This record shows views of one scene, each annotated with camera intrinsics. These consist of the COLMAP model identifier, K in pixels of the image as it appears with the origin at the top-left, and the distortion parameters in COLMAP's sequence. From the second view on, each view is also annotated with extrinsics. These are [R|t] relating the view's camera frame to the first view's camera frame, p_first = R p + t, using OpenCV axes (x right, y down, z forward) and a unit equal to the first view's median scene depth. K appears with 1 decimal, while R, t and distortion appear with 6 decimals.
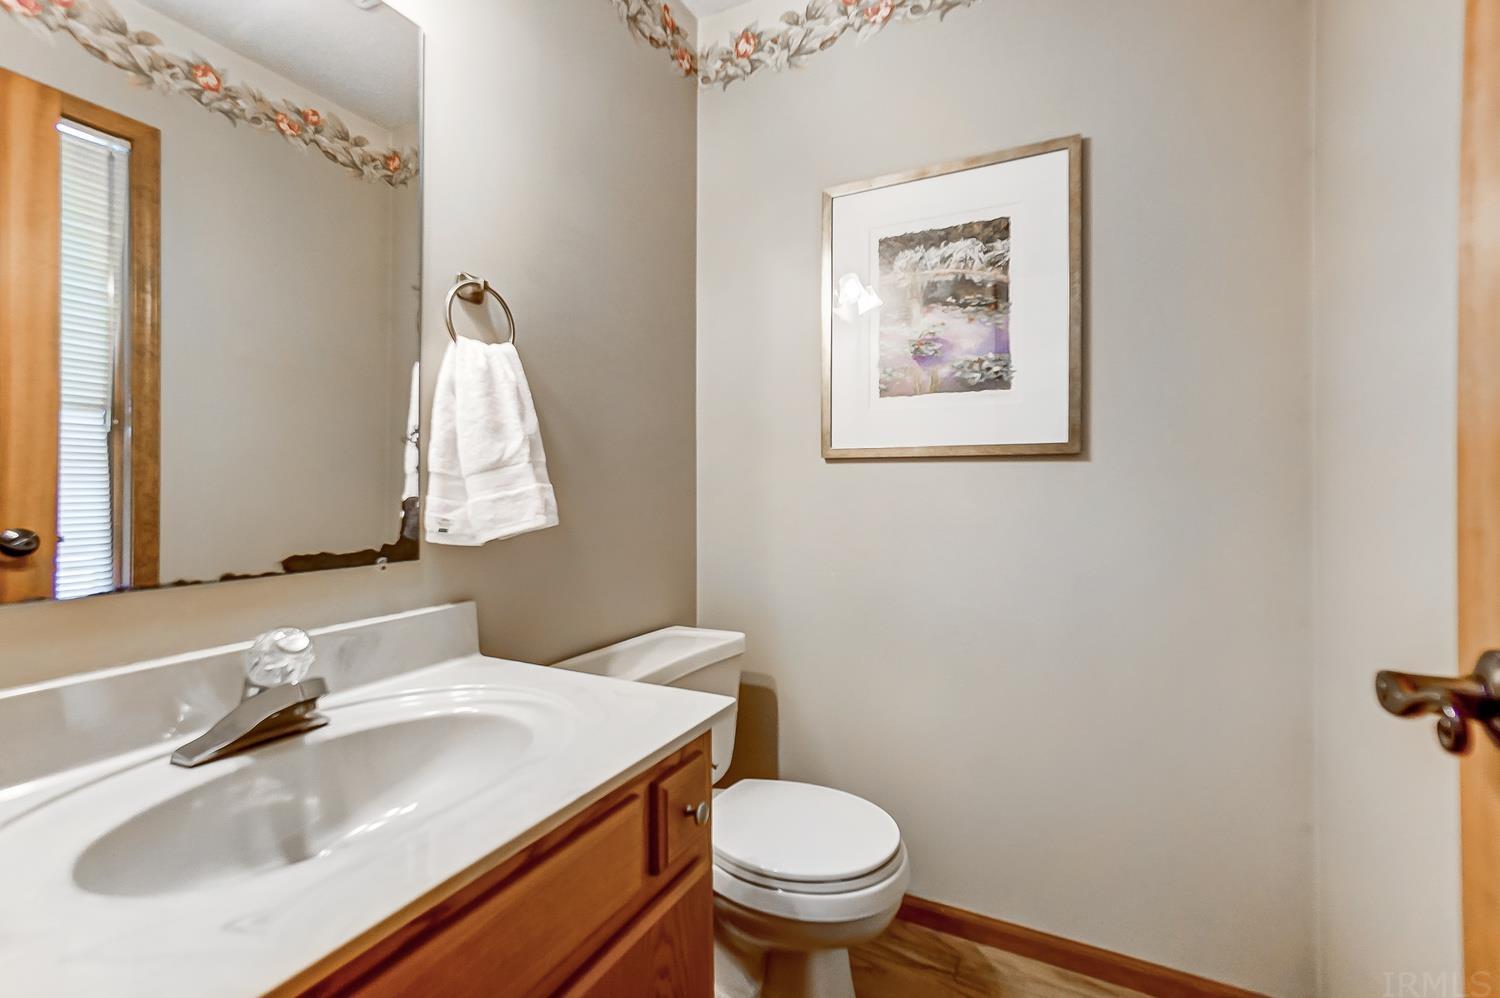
lens RADIAL K [[655.9, 0, 746.0], [0, 655.9, 480.9], [0, 0, 1]] dist [0.000120, 0.000655]
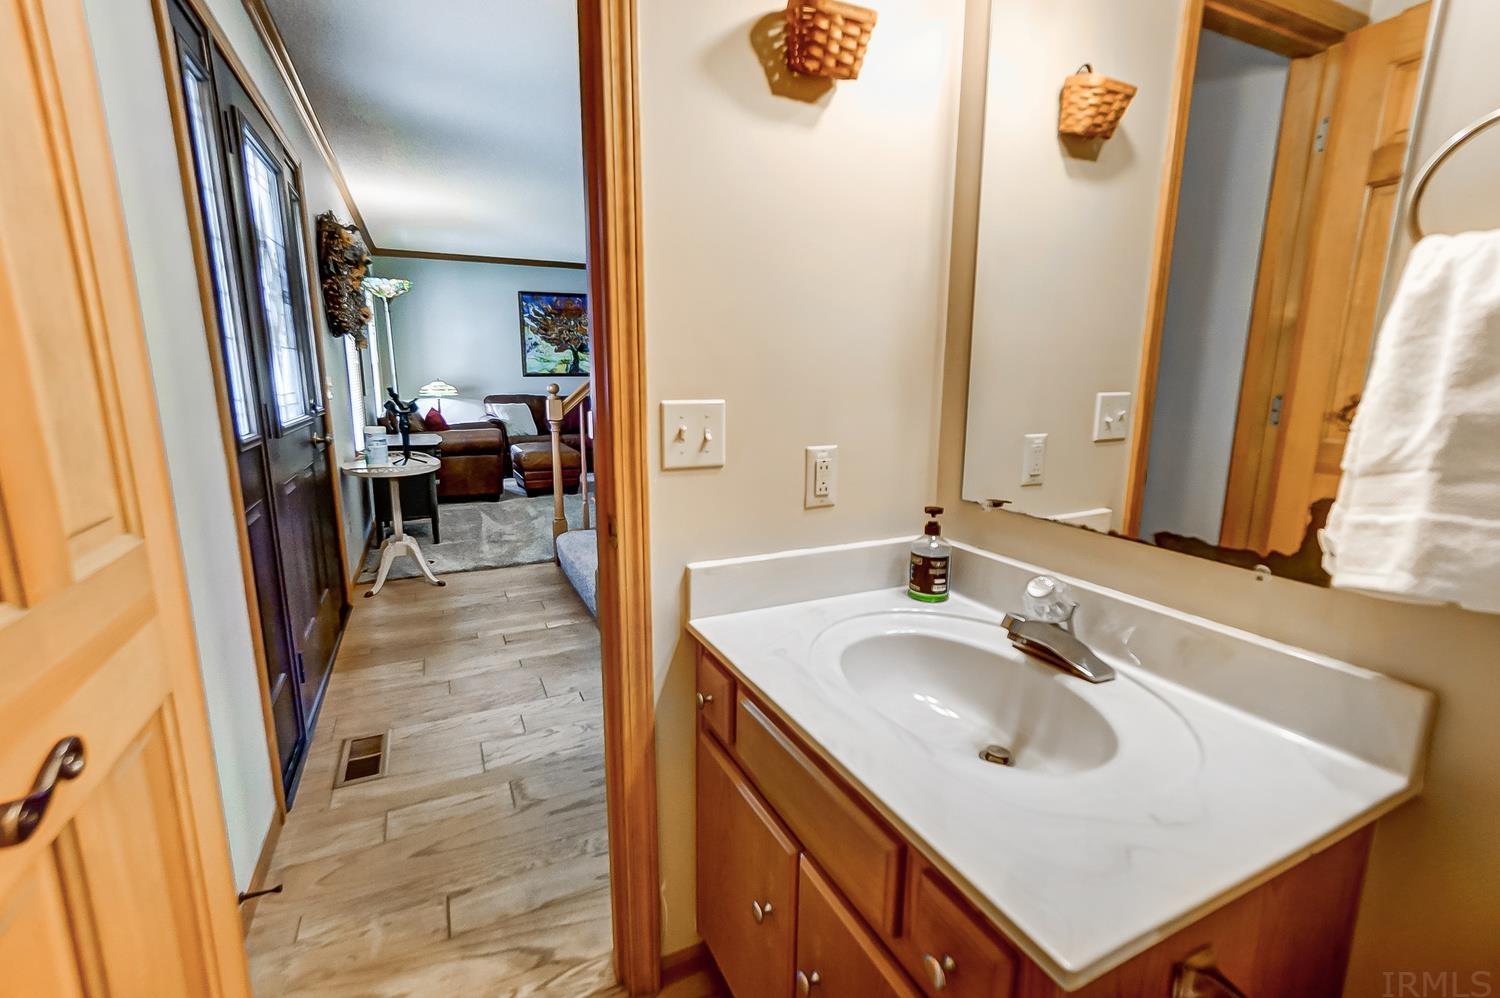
lens RADIAL K [[655.9, 0, 746.0], [0, 655.9, 480.9], [0, 0, 1]] dist [0.000120, 0.000655]
pose [[-0.604268, 0.128332, -0.786378, 0.435179], [0.003254, 0.987333, 0.158627, -0.112045], [0.796775, 0.093294, -0.597031, 0.954674]]
